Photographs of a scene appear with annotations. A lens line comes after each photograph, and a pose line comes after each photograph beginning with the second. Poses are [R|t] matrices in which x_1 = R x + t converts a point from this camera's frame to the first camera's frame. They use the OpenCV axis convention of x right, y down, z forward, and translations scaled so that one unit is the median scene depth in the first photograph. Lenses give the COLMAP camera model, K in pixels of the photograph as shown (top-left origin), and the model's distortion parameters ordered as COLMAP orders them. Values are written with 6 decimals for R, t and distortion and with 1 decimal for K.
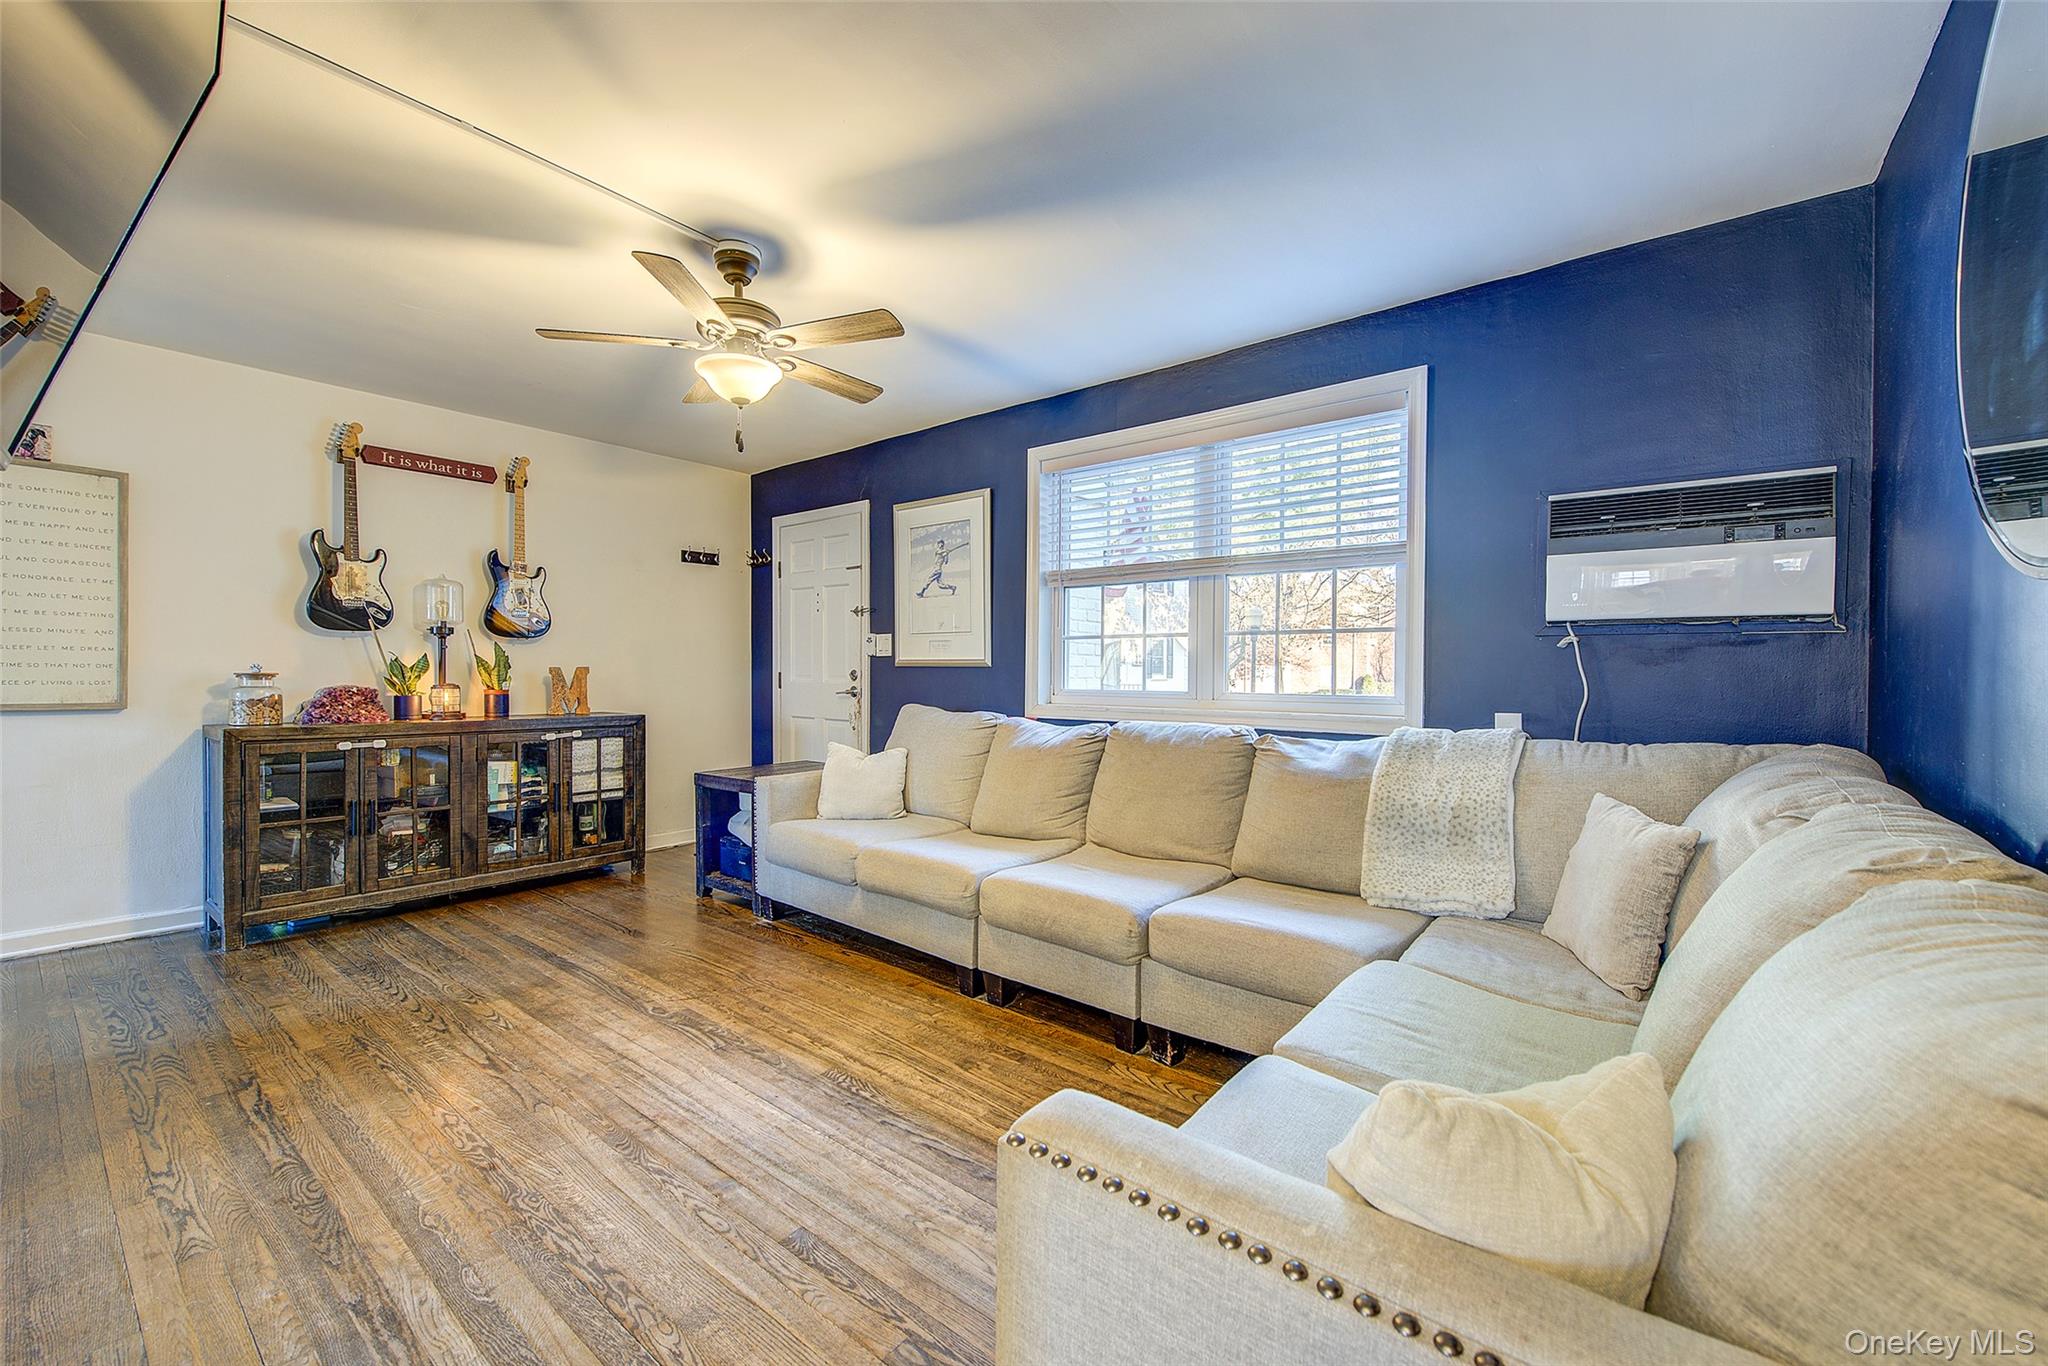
lens RADIAL K [[816.3, 0, 1028.4], [0, 816.3, 676.5], [0, 0, 1]] dist [0.003716, -0.002452]
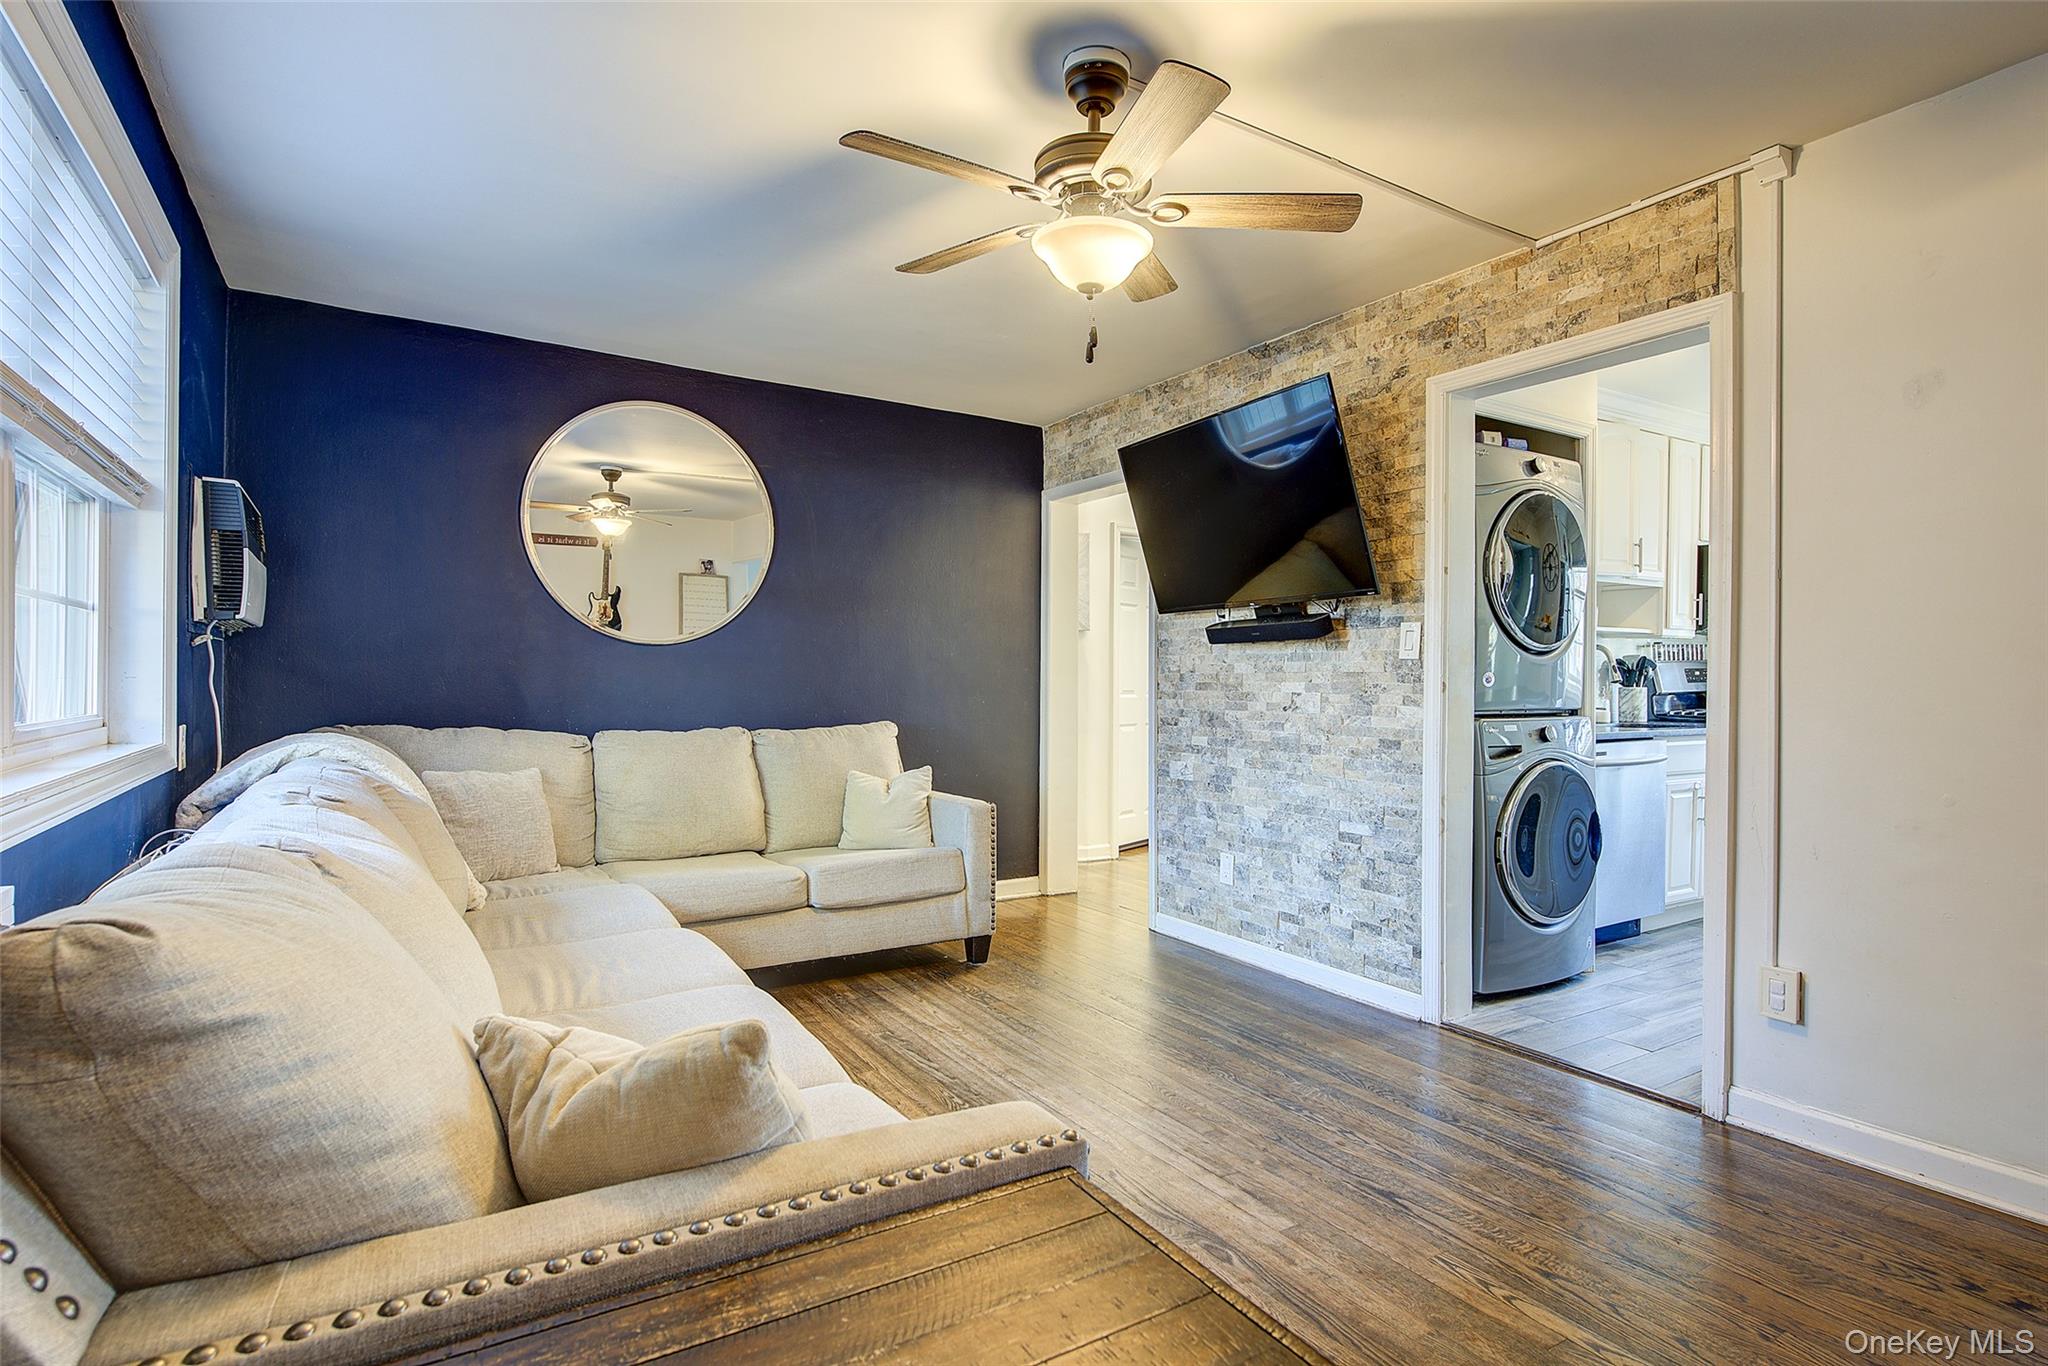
lens RADIAL K [[1038.0, 0, 1026.8], [0, 1038.0, 675.8], [0, 0, 1]] dist [0.007120, -0.004121]
pose [[-0.941919, -0.008616, 0.335728, -0.640912], [-0.005374, 0.999930, 0.010587, -0.025130], [-0.335796, 0.008168, -0.941899, 1.975409]]
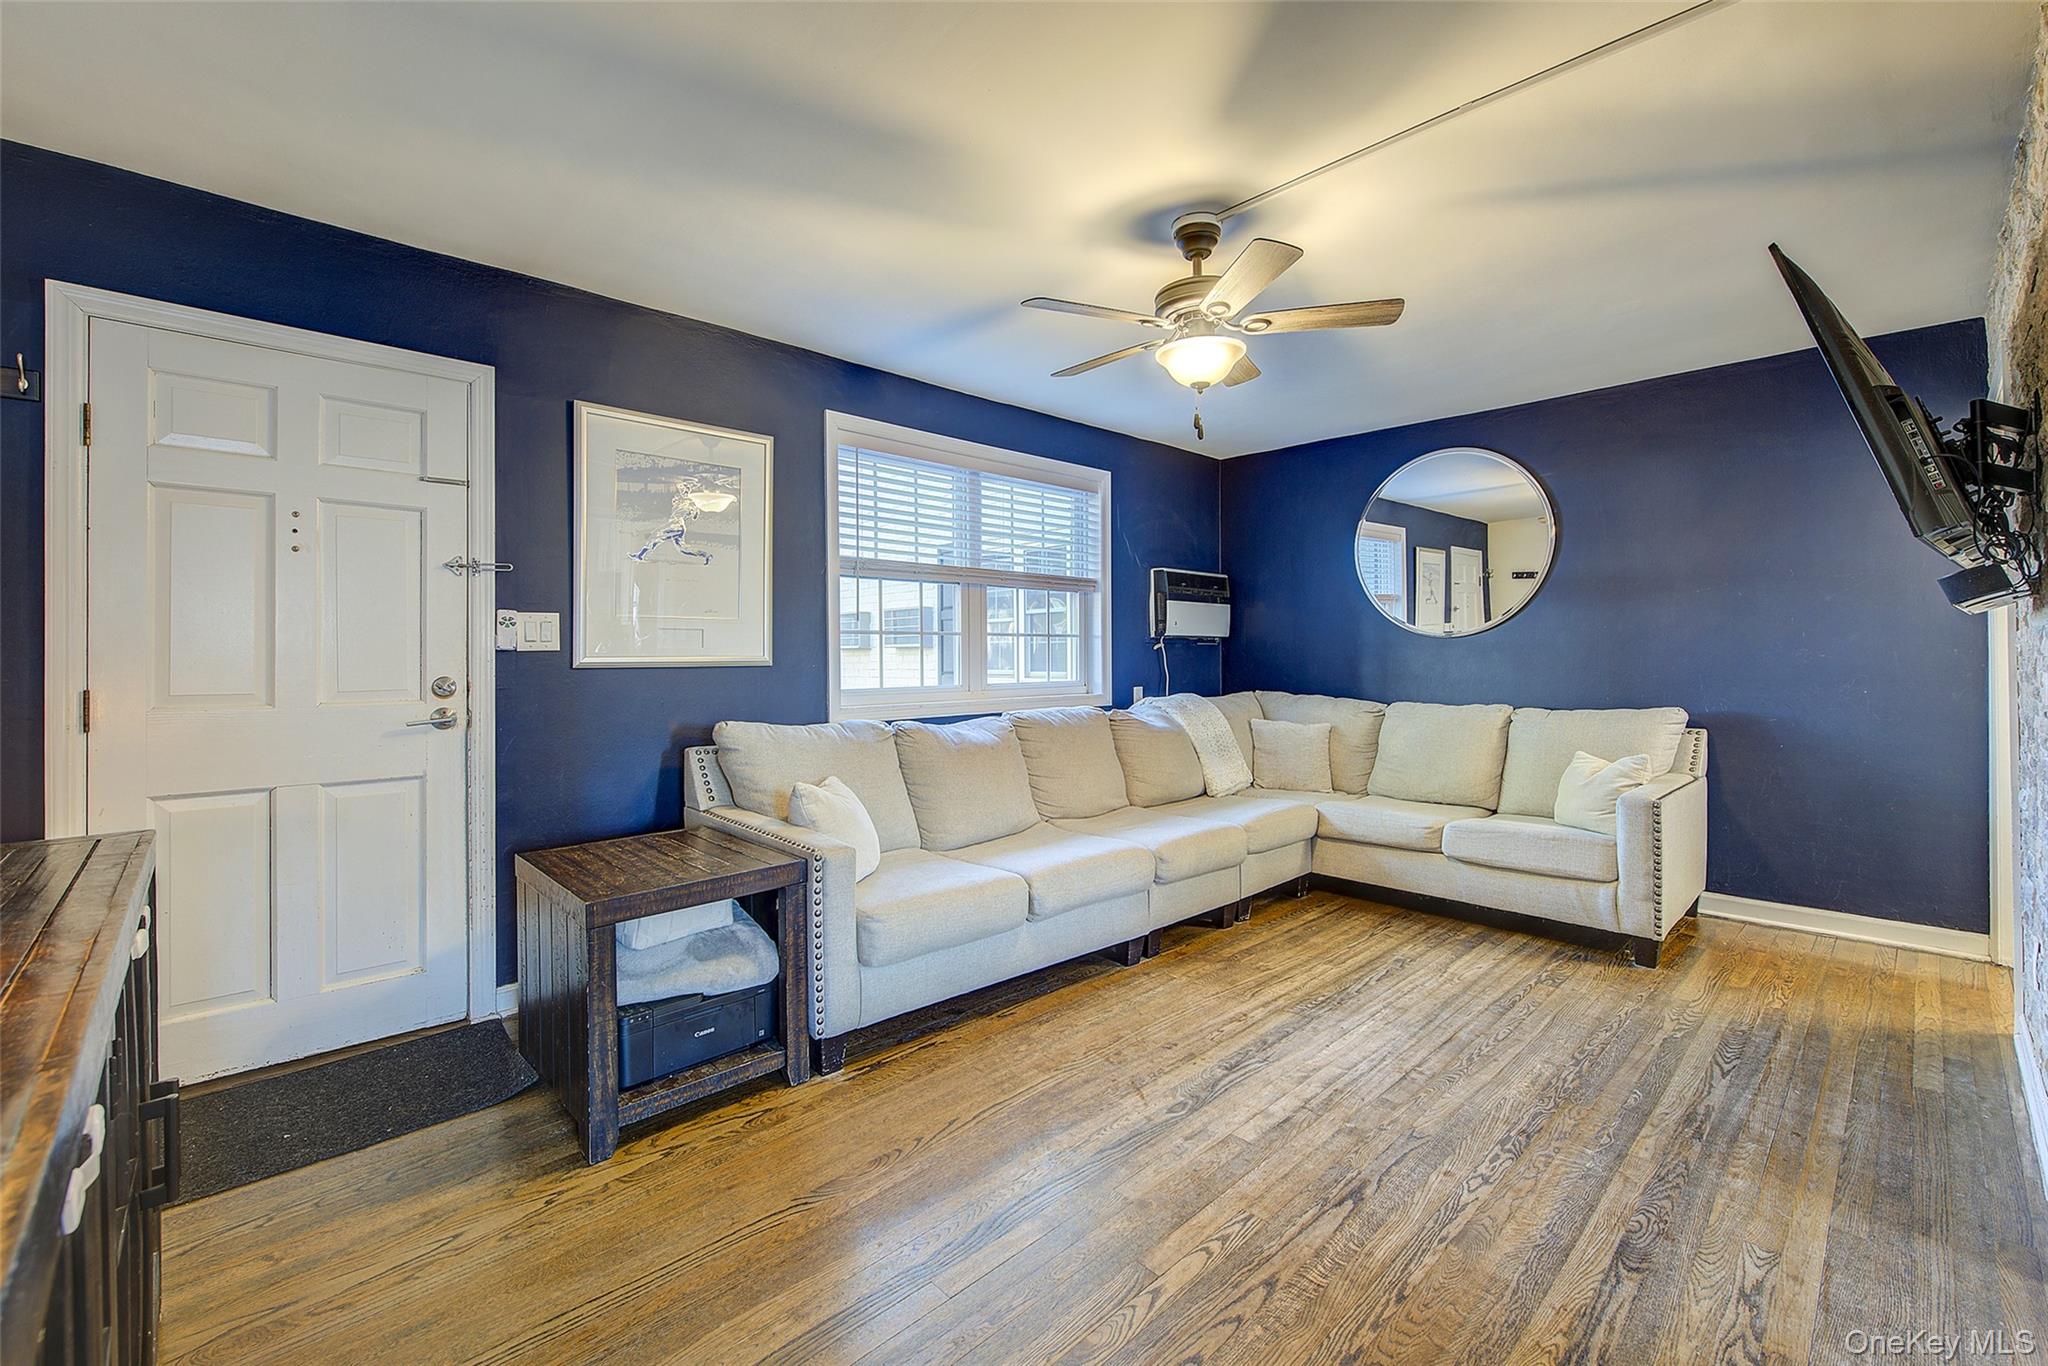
lens RADIAL K [[845.8, 0, 1025.3], [0, 845.8, 656.0], [0, 0, 1]] dist [-0.001953, -0.002429]
pose [[0.142723, -0.003905, 0.989755, -1.430695], [0.017723, 0.999842, 0.001389, -0.033107], [-0.989604, 0.017343, 0.142769, 1.144295]]
